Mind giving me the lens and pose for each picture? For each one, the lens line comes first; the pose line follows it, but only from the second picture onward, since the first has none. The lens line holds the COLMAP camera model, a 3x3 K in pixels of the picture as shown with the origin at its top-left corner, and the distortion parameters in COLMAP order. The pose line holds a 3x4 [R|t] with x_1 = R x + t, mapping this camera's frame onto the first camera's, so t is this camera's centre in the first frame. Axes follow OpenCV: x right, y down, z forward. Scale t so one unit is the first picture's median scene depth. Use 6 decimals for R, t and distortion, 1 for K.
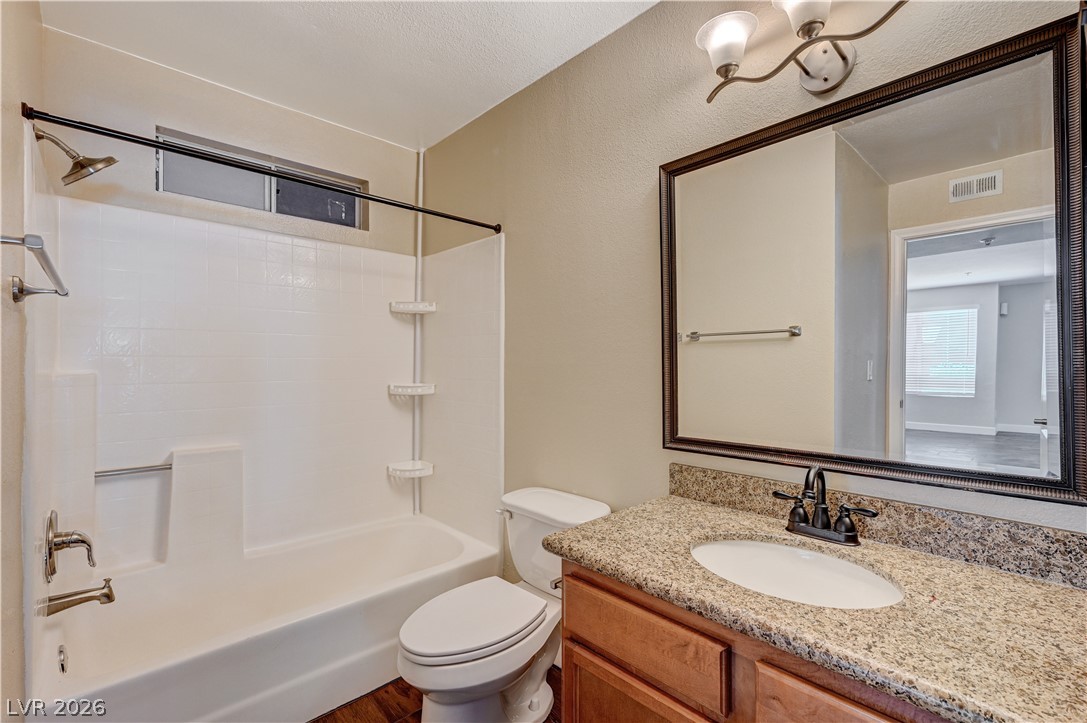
lens RADIAL K [[453.3, 0, 538.5], [0, 453.3, 358.5], [0, 0, 1]] dist [-0.002284, -0.000499]
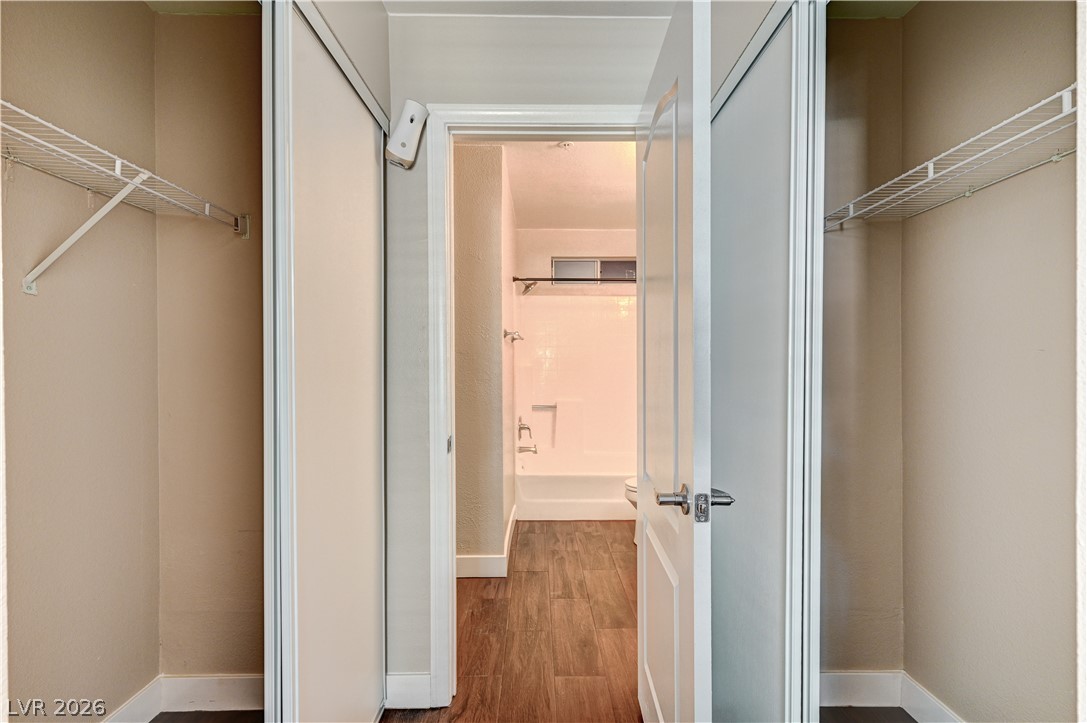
lens RADIAL K [[453.3, 0, 541.8], [0, 453.3, 362.6], [0, 0, 1]] dist [-0.002284, -0.000499]
pose [[0.714124, 0.005376, -0.699999, 0.818816], [0.003597, 0.999929, 0.011348, -0.012150], [0.700010, -0.010622, 0.714054, -0.758276]]
